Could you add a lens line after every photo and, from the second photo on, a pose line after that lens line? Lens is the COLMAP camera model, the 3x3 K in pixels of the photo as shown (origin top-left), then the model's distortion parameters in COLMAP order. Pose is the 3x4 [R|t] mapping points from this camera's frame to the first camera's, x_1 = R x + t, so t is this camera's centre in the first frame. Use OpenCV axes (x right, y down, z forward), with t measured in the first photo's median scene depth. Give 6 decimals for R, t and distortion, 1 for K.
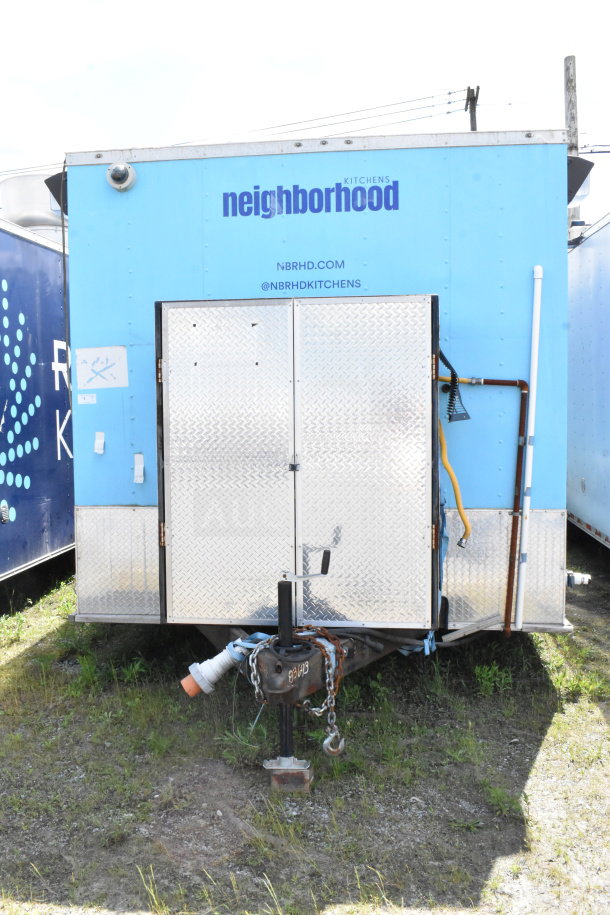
lens RADIAL K [[837.4, 0, 305.6], [0, 837.4, 453.0], [0, 0, 1]] dist [-0.066967, -0.012411]
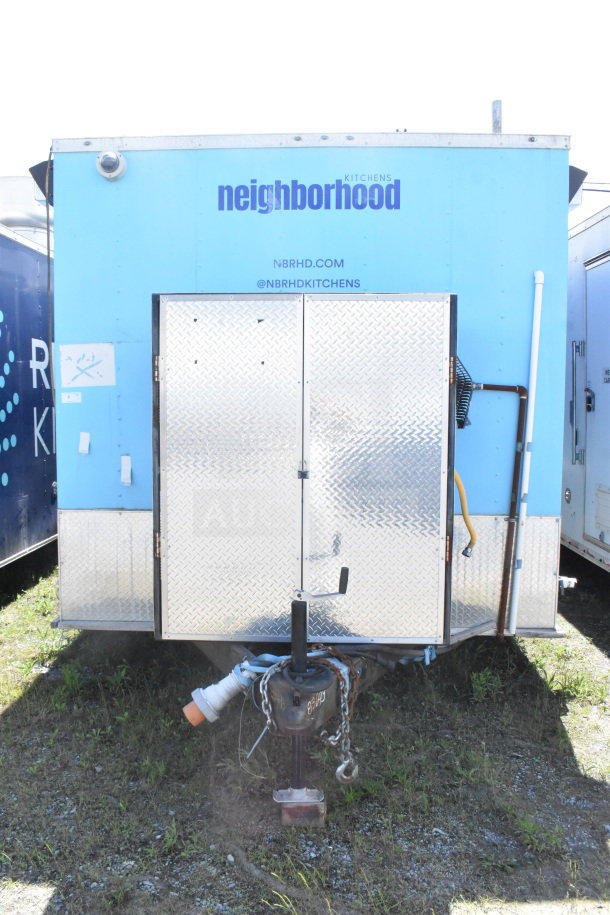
lens RADIAL K [[721.0, 0, 305.0], [0, 721.0, 457.5], [0, 0, 1]] dist [-0.087482, 0.011275]
pose [[0.996509, 0.009230, 0.082979, -0.068336], [-0.010602, 0.999814, 0.016106, -0.013246], [-0.082815, -0.016930, 0.996421, 0.174779]]
